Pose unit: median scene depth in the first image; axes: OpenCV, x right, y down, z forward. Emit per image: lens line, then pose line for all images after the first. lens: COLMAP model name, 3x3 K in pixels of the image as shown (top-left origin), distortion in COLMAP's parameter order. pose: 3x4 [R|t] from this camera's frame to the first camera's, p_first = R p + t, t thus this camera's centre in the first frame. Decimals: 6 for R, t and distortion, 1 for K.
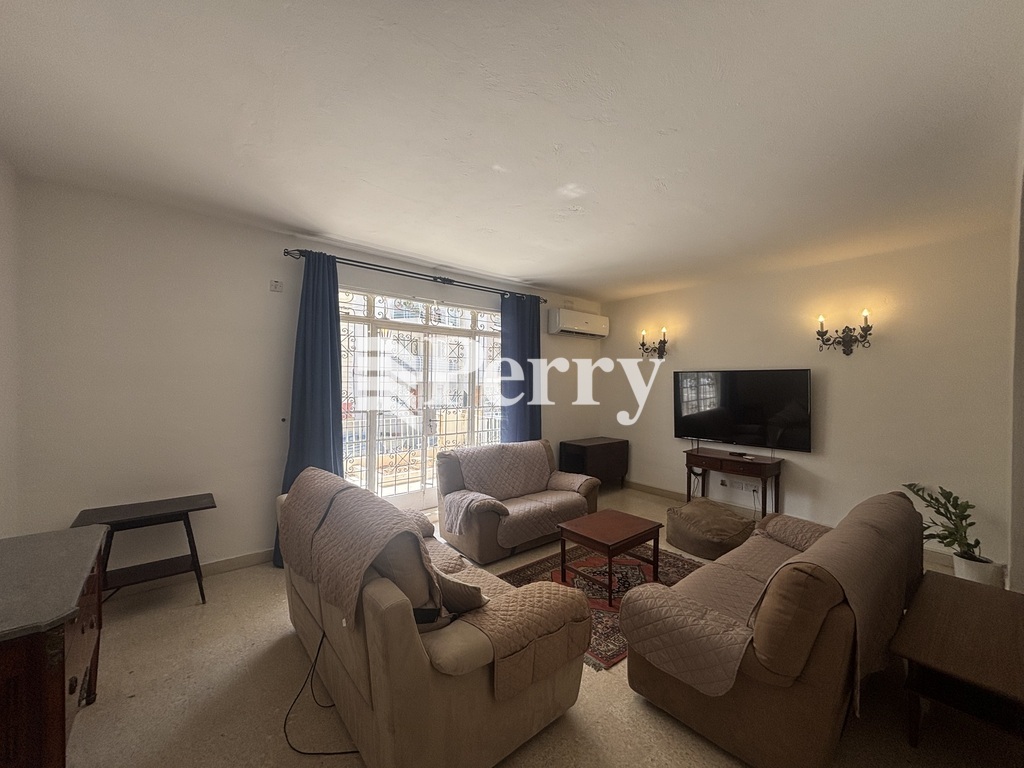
lens RADIAL K [[412.4, 0, 512.0], [0, 412.4, 384.0], [0, 0, 1]] dist [0.030042, -0.025257]
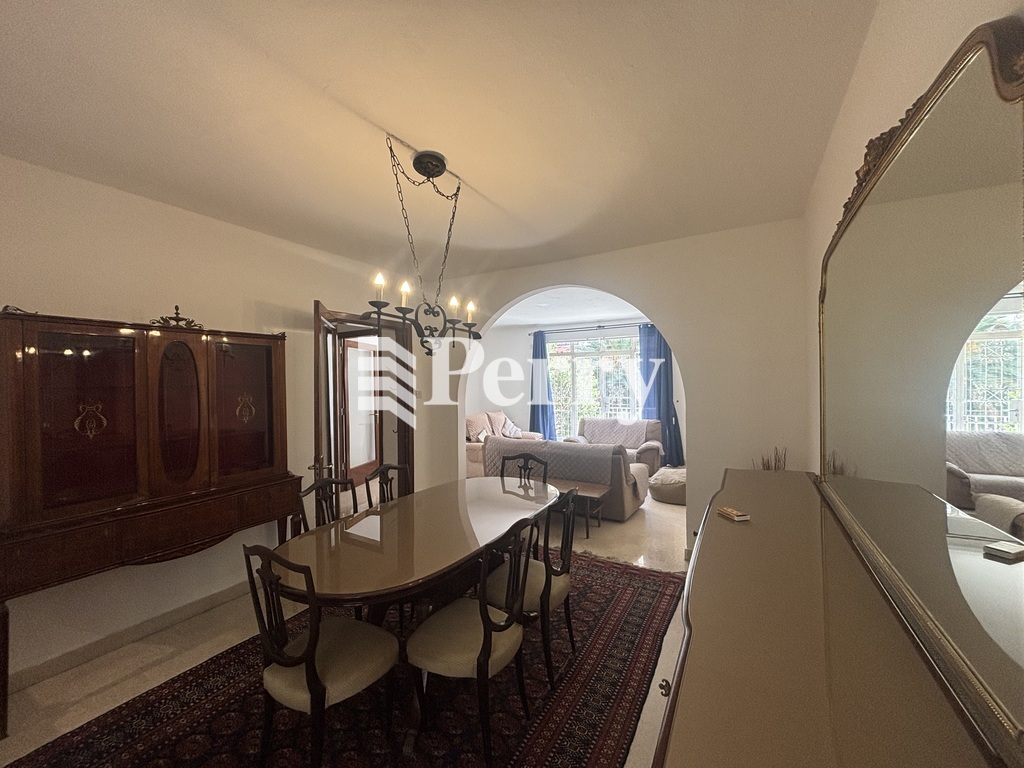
lens RADIAL K [[412.4, 0, 512.0], [0, 412.4, 384.0], [0, 0, 1]] dist [0.030042, -0.025257]
pose [[0.336922, -0.014572, -0.941420, 1.352902], [0.005147, 0.999894, -0.013635, 0.026009], [0.941519, -0.000252, 0.336961, -0.000112]]
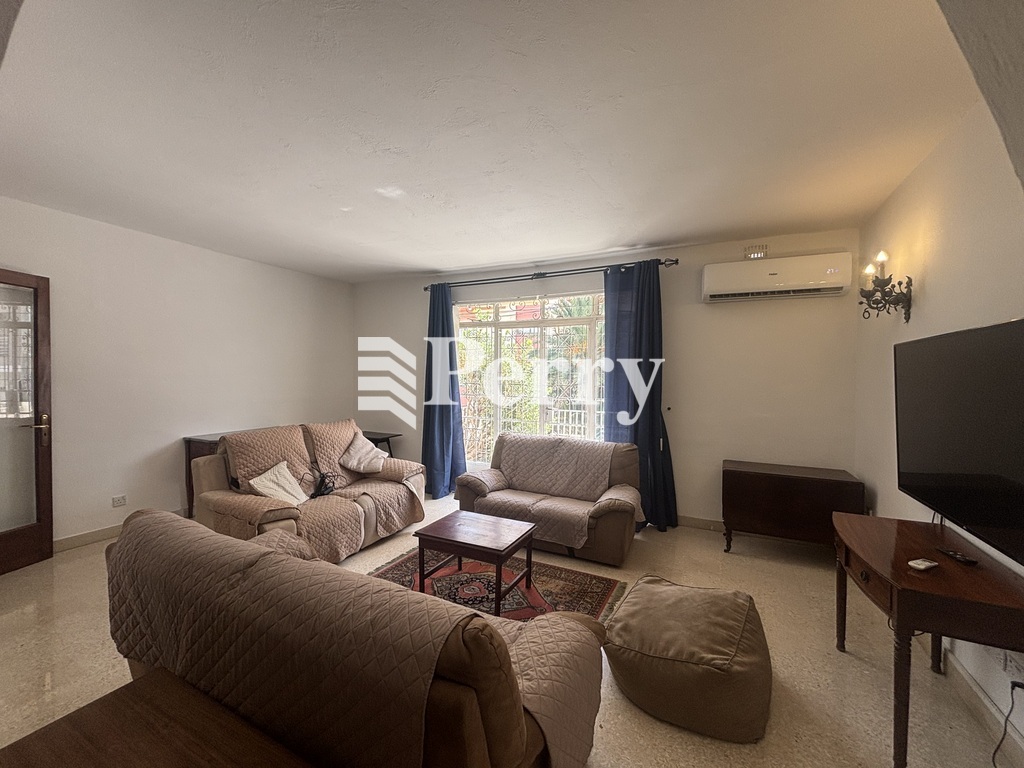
lens RADIAL K [[412.4, 0, 512.0], [0, 412.4, 384.0], [0, 0, 1]] dist [0.030042, -0.025257]
pose [[0.386859, 0.011372, -0.922069, 0.737153], [-0.014770, 0.999872, 0.006134, 0.021041], [0.922021, 0.011246, 0.386977, 0.496807]]
